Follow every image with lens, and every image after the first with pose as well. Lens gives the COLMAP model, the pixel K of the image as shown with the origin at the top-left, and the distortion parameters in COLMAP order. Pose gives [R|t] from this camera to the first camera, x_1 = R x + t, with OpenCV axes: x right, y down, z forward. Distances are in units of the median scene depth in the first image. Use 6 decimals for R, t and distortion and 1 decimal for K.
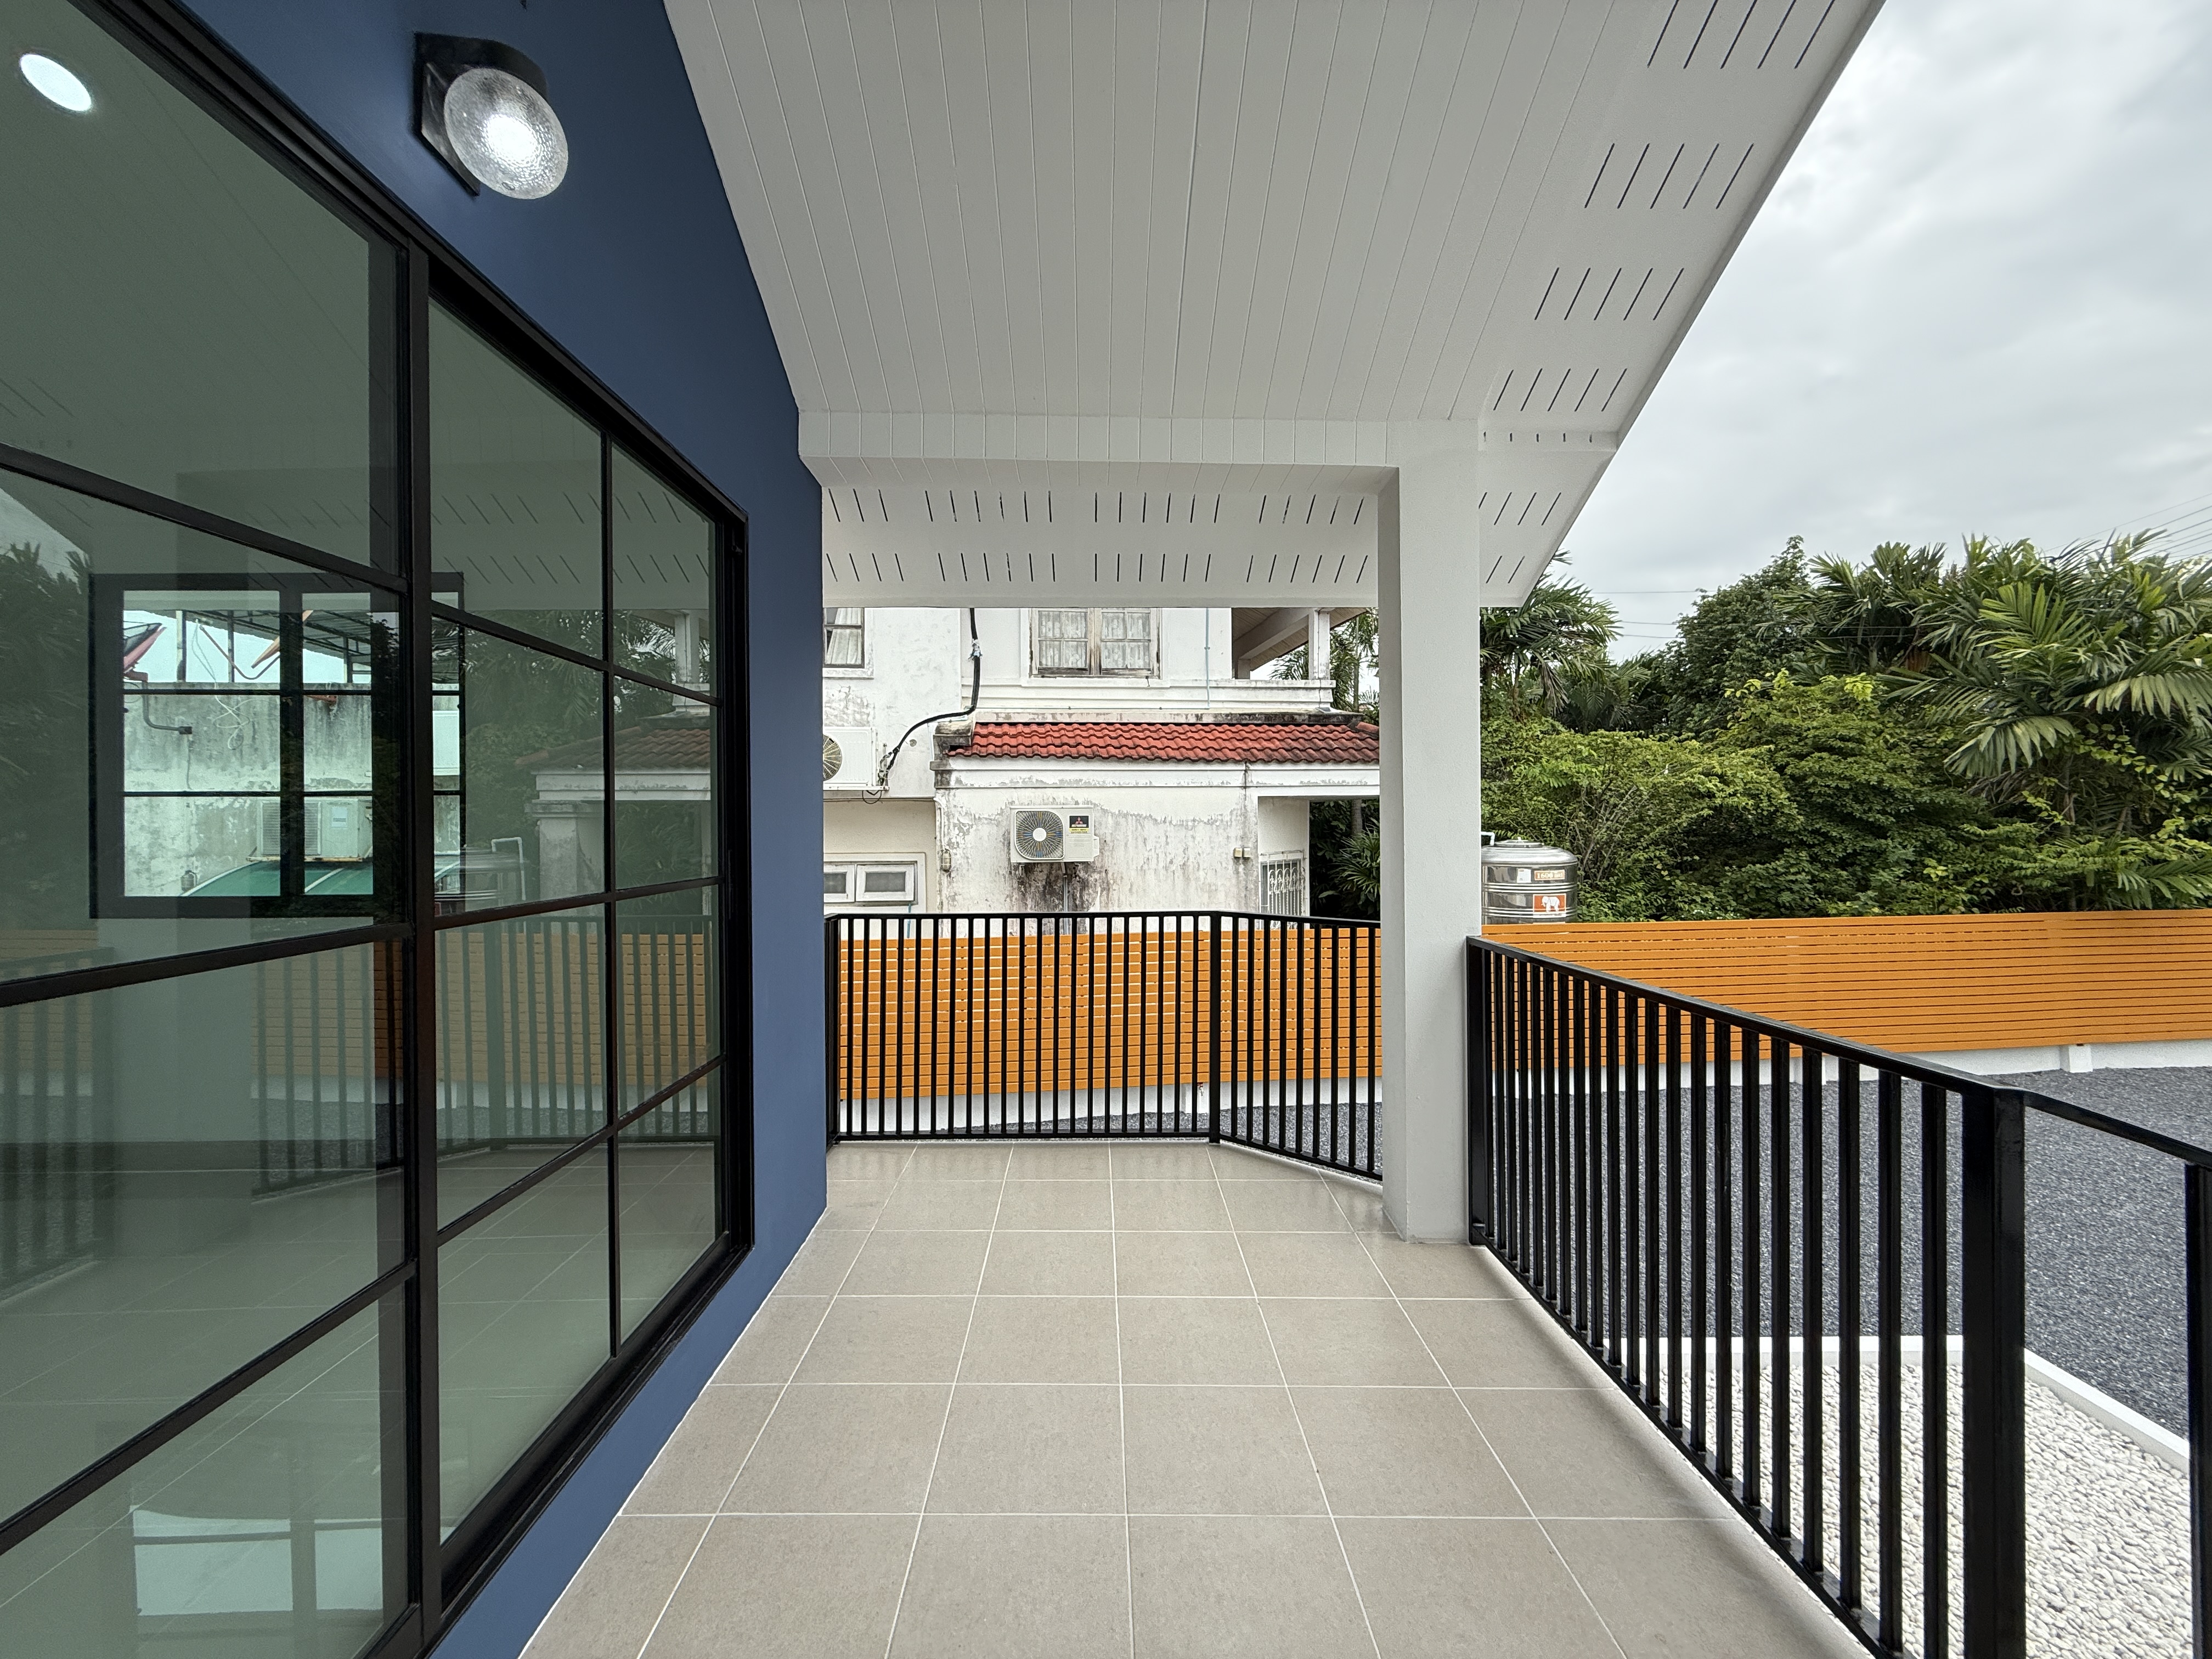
lens RADIAL K [[885.8, 0, 1102.3], [0, 885.8, 829.4], [0, 0, 1]] dist [0.000547, 0.000151]
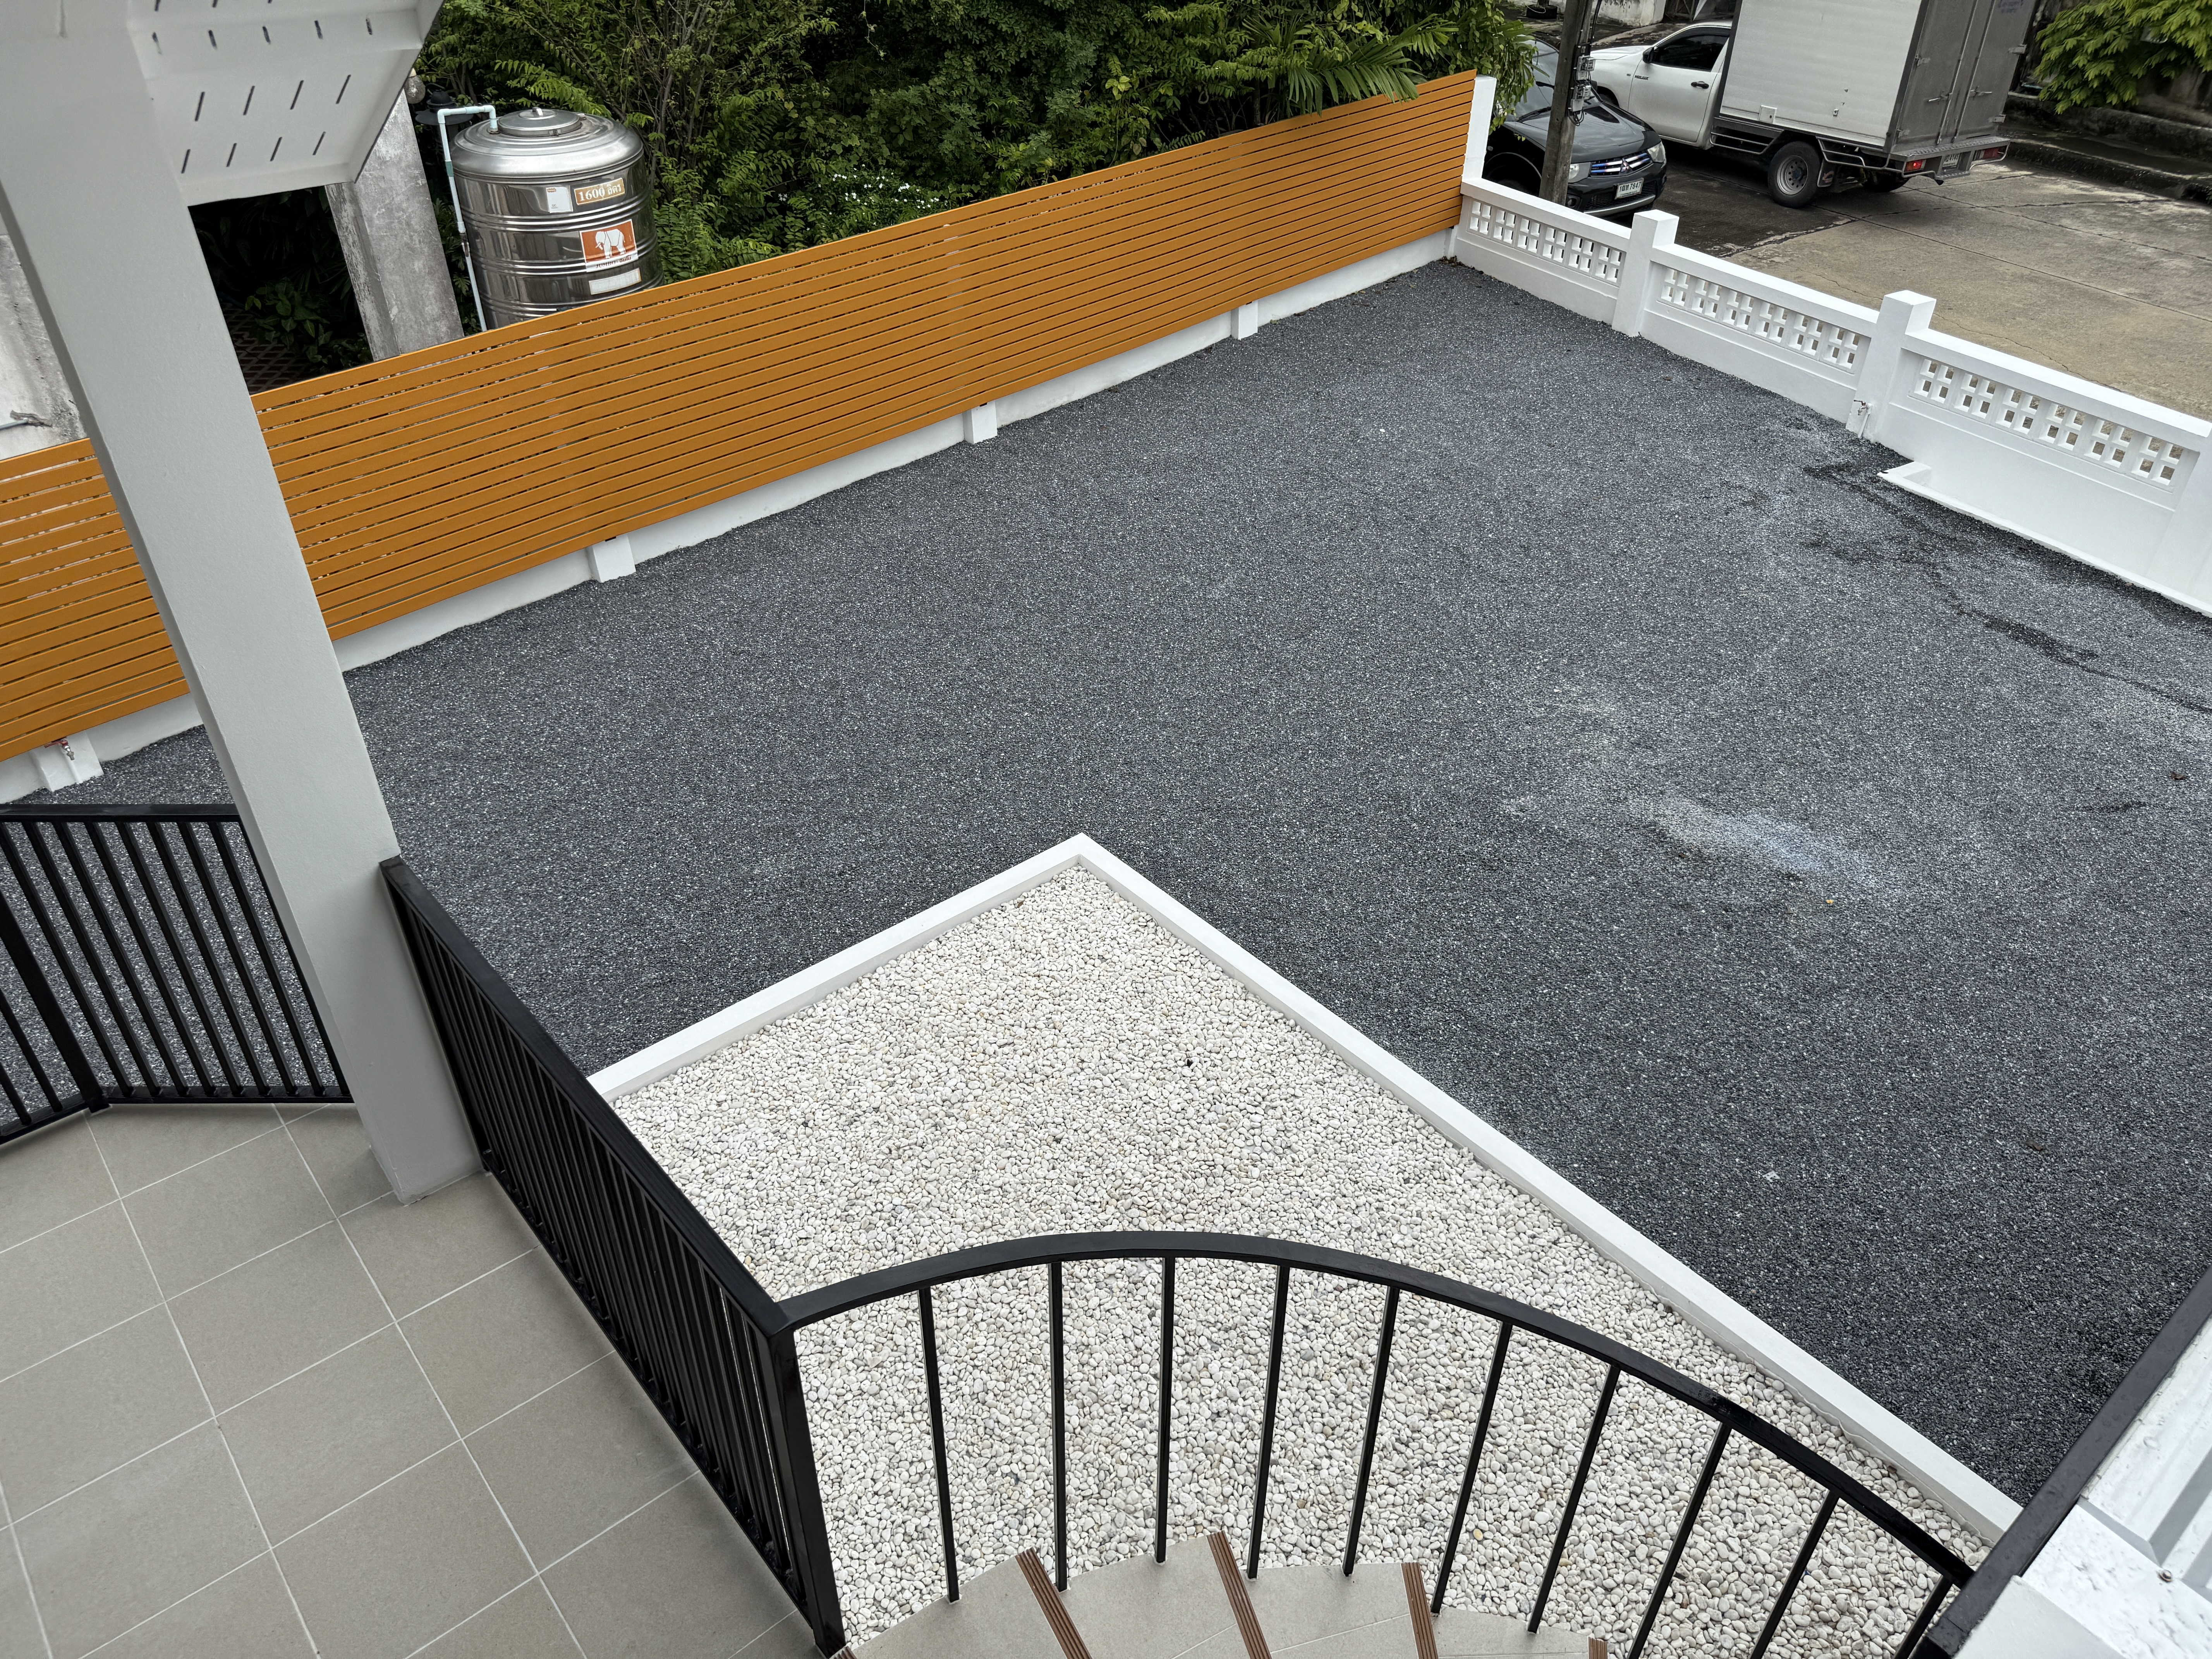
lens RADIAL K [[1549.4, 0, 1099.8], [0, 1549.4, 826.4], [0, 0, 1]] dist [0.006396, 0.001186]
pose [[0.770484, -0.364488, 0.522976, 0.071829], [-0.003773, 0.817784, 0.575513, -0.184537], [-0.637449, -0.445397, 0.628714, -0.029126]]
